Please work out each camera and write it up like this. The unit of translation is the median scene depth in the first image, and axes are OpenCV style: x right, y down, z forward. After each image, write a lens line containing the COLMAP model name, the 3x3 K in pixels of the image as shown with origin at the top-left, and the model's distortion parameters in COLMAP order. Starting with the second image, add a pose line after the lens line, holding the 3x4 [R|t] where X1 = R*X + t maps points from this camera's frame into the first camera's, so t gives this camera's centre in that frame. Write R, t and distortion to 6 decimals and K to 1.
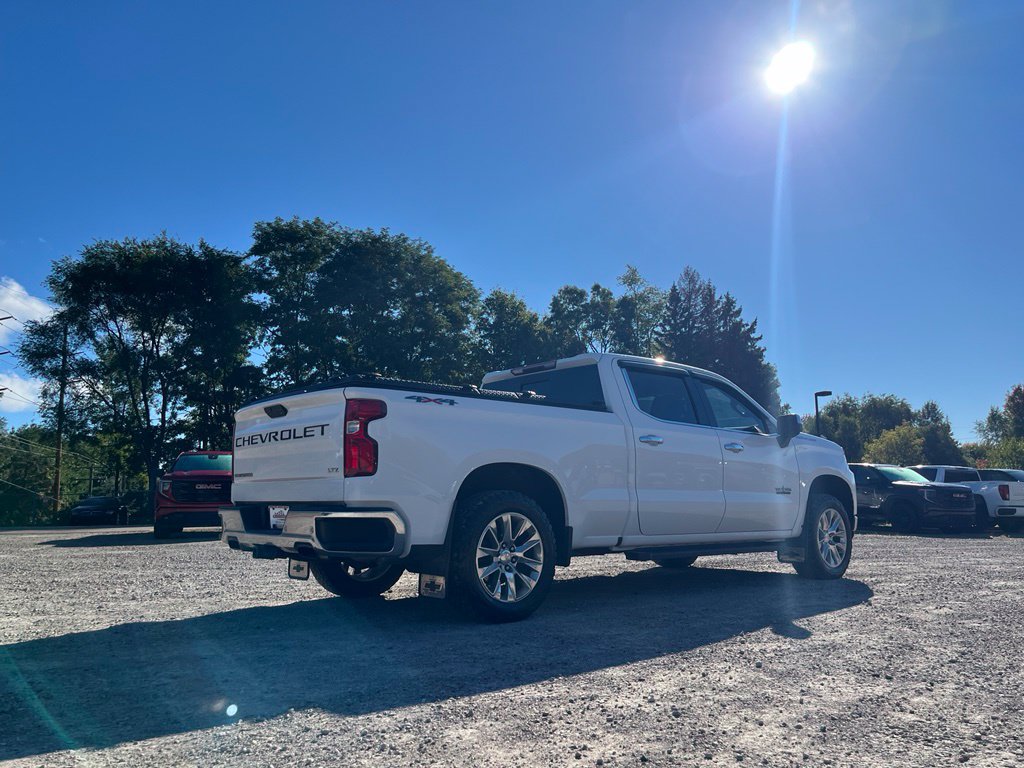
lens RADIAL K [[788.1, 0, 512.0], [0, 788.1, 384.0], [0, 0, 1]] dist [0.002300, -0.007893]
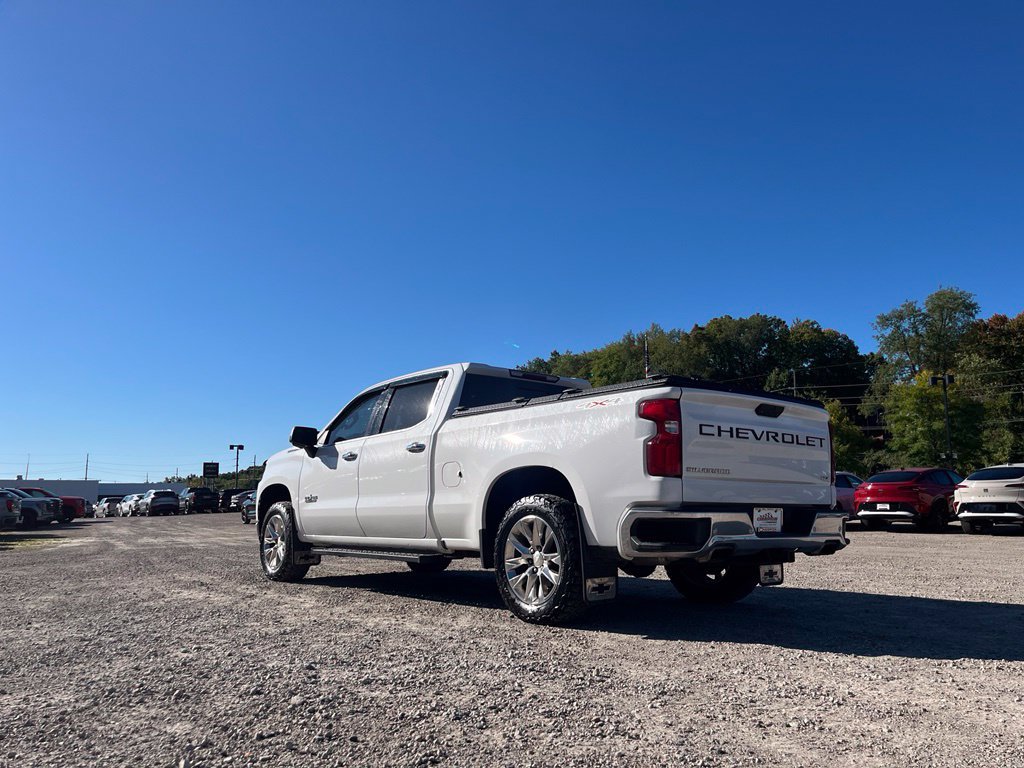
lens RADIAL K [[788.1, 0, 512.0], [0, 788.1, 384.0], [0, 0, 1]] dist [0.002300, -0.007893]
pose [[0.073306, 0.163456, 0.983823, -0.862027], [-0.162411, 0.975266, -0.149933, 0.134067], [-0.983996, -0.148793, 0.098039, 0.815276]]
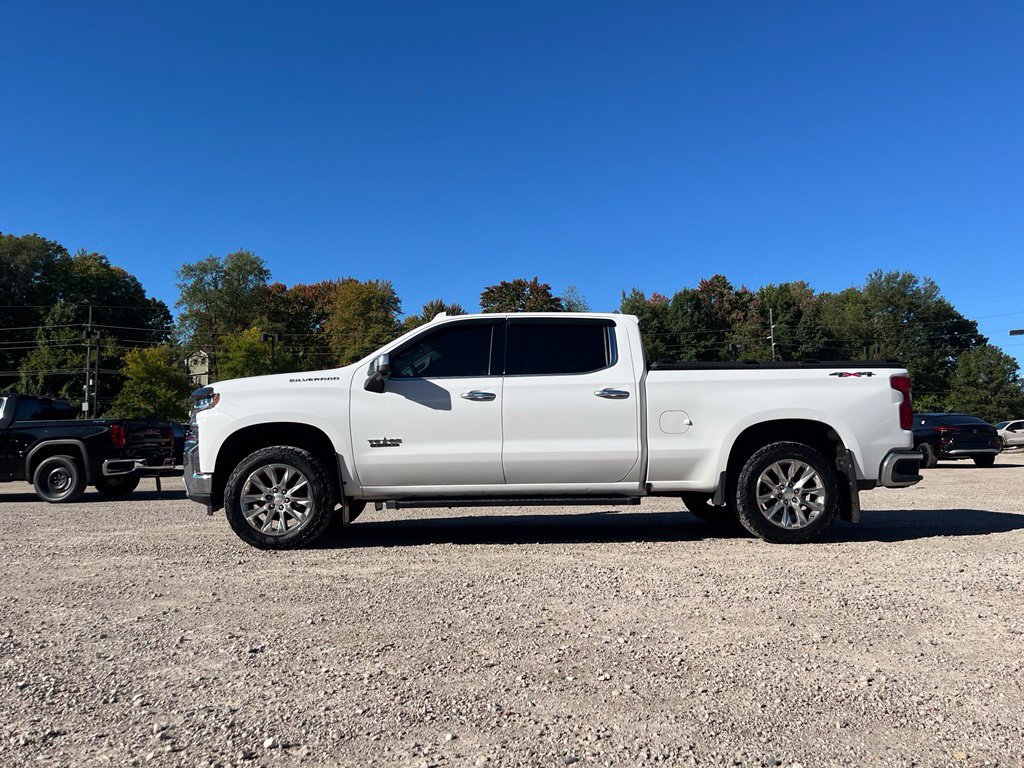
lens RADIAL K [[782.8, 0, 509.5], [0, 782.8, 403.8], [0, 0, 1]] dist [0.032758, -0.003905]
pose [[-0.742485, 0.051307, 0.667895, -0.453356], [-0.099850, 0.977446, -0.186088, 0.291419], [-0.662379, -0.204857, -0.720616, 1.805265]]
